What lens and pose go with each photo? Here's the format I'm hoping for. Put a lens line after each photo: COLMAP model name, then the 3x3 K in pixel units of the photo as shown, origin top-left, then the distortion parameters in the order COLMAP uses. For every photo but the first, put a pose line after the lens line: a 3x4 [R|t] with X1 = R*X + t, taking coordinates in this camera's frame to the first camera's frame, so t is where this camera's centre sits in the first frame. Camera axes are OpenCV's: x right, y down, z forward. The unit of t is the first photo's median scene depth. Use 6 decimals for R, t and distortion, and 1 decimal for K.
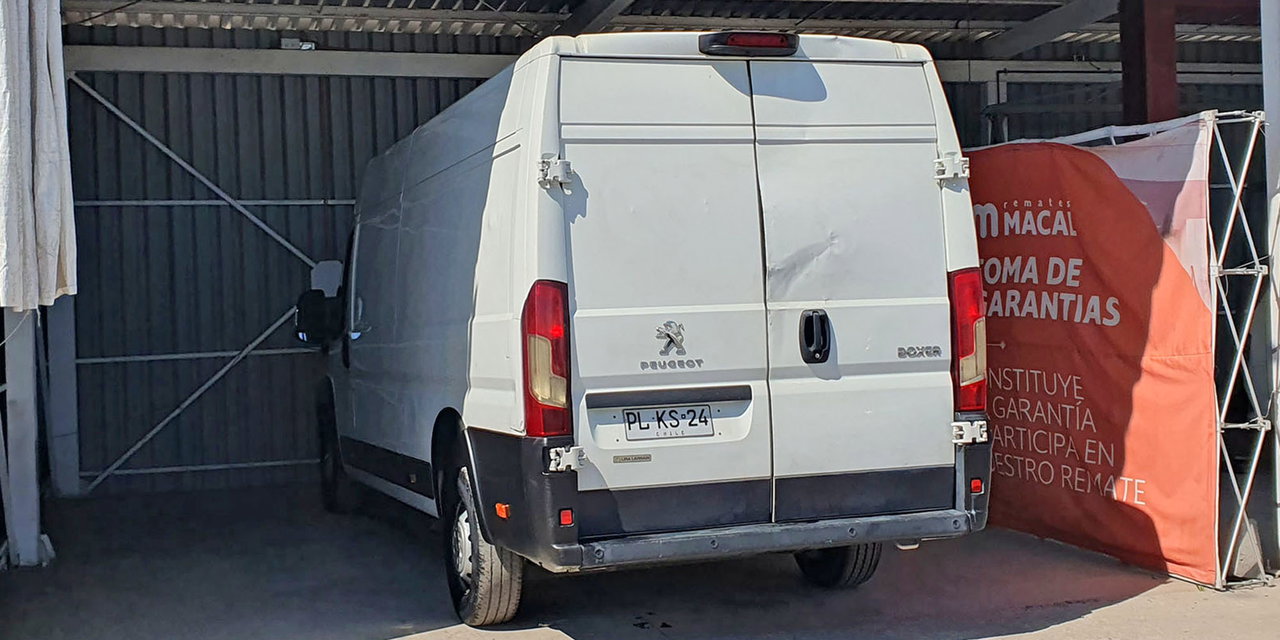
lens RADIAL K [[1446.4, 0, 639.0], [0, 1446.4, 305.9], [0, 0, 1]] dist [0.077017, 0.003111]
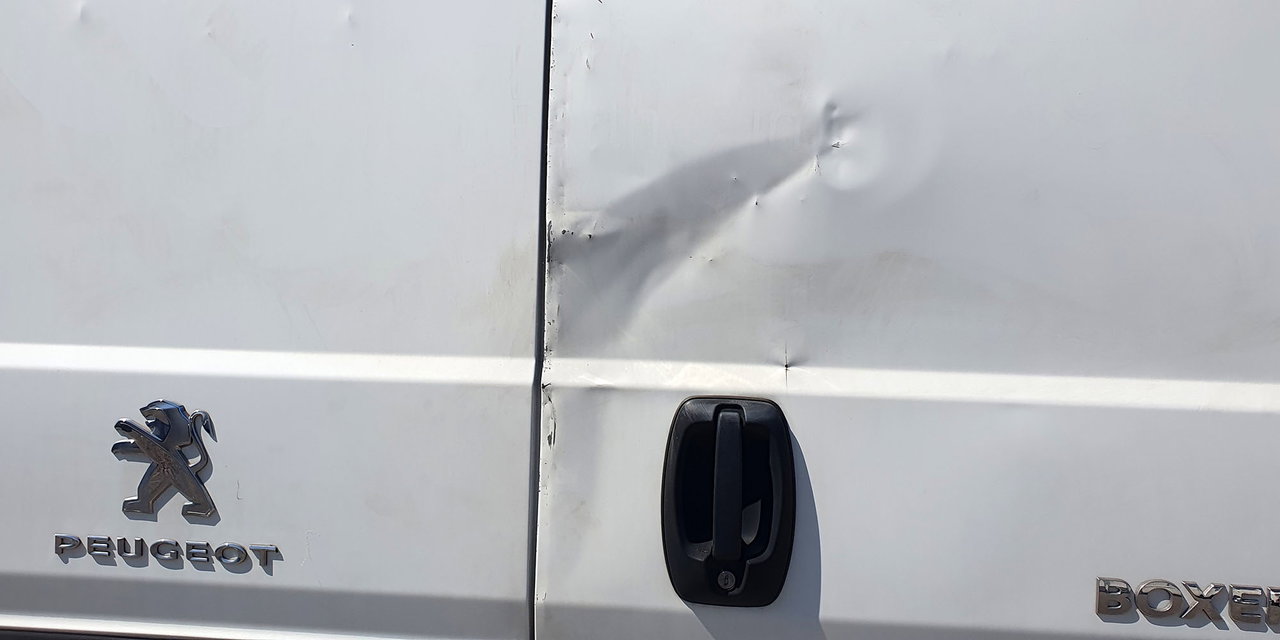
lens RADIAL K [[979.3, 0, 640.0], [0, 979.3, 320.0], [0, 0, 1]] dist [0.103207, -0.143609]
pose [[0.903813, 0.062306, -0.423368, 0.178073], [-0.057895, 0.998051, 0.023284, -0.014307], [0.423994, 0.003466, 0.905658, 0.827171]]
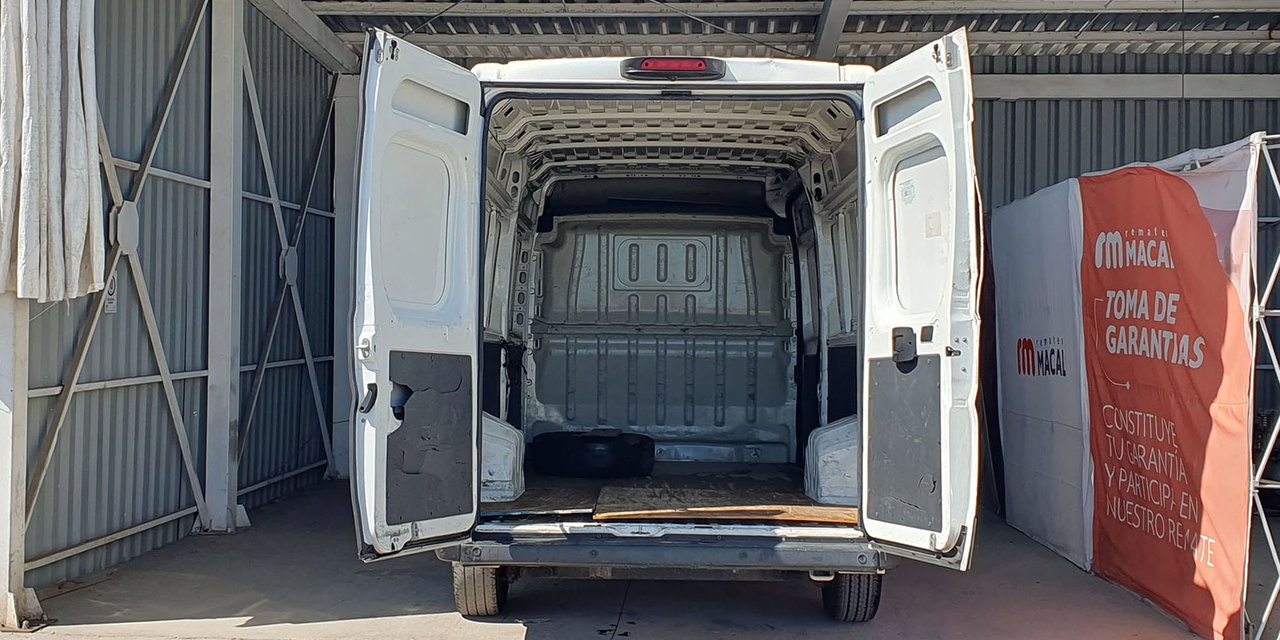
lens RADIAL K [[1451.0, 0, 665.4], [0, 1451.0, 315.4], [0, 0, 1]] dist [0.101999, -0.015955]
pose [[0.943894, 0.040118, -0.327804, 0.410609], [-0.042953, 0.999076, -0.001408, -0.005387], [0.327445, 0.015409, 0.944745, 0.034876]]
